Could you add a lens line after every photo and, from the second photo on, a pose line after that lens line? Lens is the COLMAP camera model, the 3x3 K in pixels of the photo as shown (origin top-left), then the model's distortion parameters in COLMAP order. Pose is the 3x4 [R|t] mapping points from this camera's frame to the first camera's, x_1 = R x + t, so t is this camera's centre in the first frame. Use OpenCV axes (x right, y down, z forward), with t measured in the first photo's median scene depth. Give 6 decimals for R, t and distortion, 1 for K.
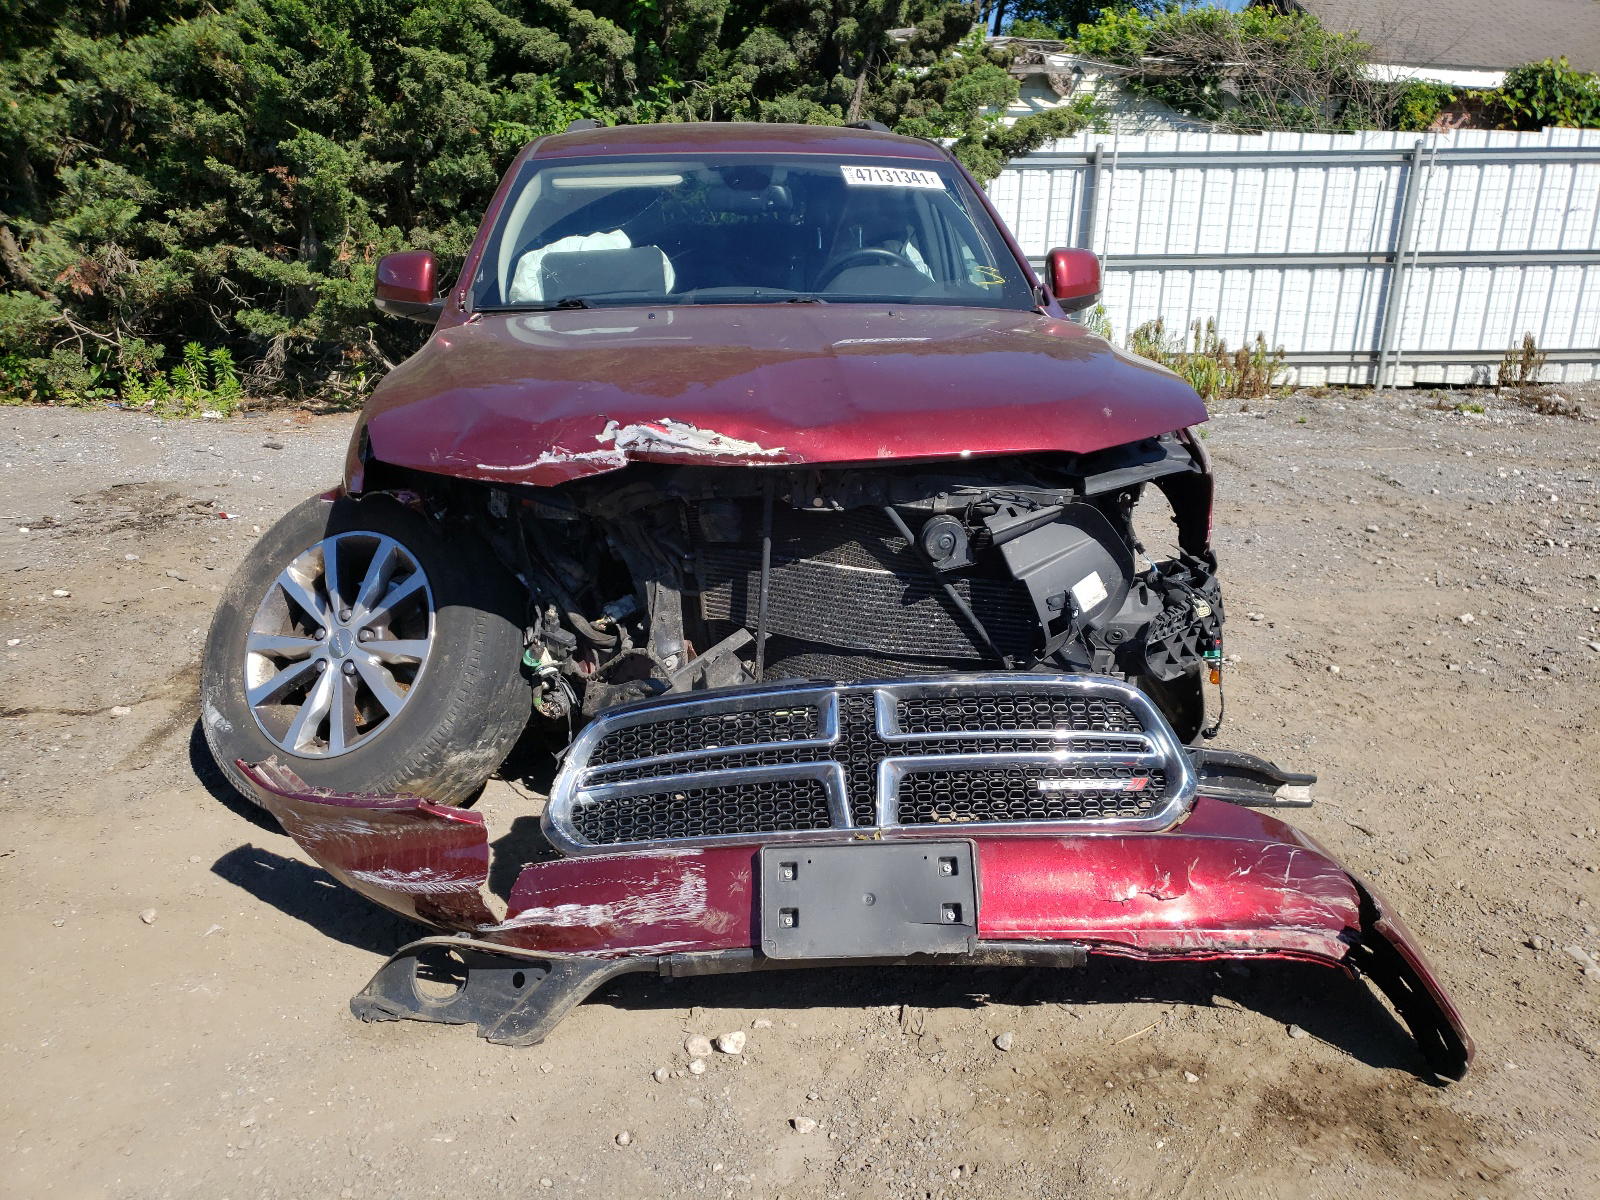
lens RADIAL K [[1136.2, 0, 820.3], [0, 1136.2, 602.8], [0, 0, 1]] dist [0.004622, 0.004839]
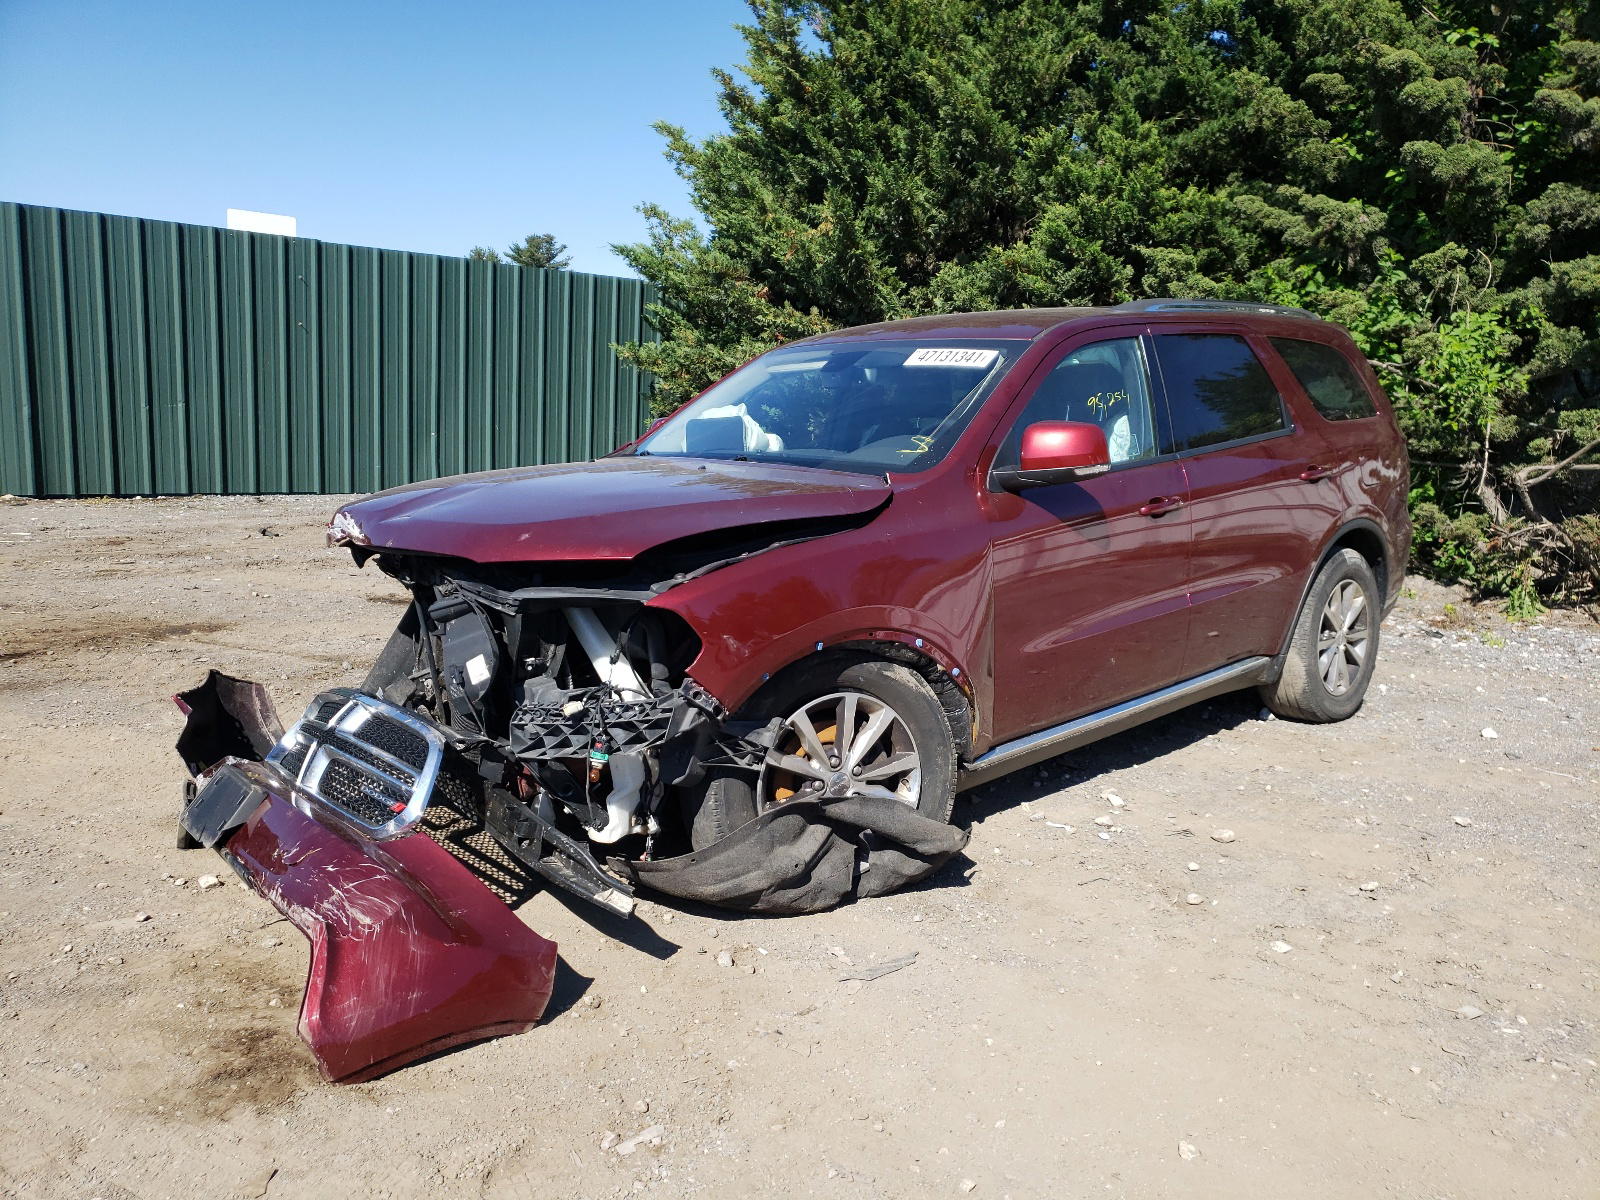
lens RADIAL K [[1136.2, 0, 820.3], [0, 1136.2, 602.8], [0, 0, 1]] dist [0.004622, 0.004839]
pose [[0.670971, 0.128567, -0.730252, 0.292177], [-0.232825, 0.971573, -0.042871, -0.024207], [0.703981, 0.198786, 0.681831, 0.075290]]
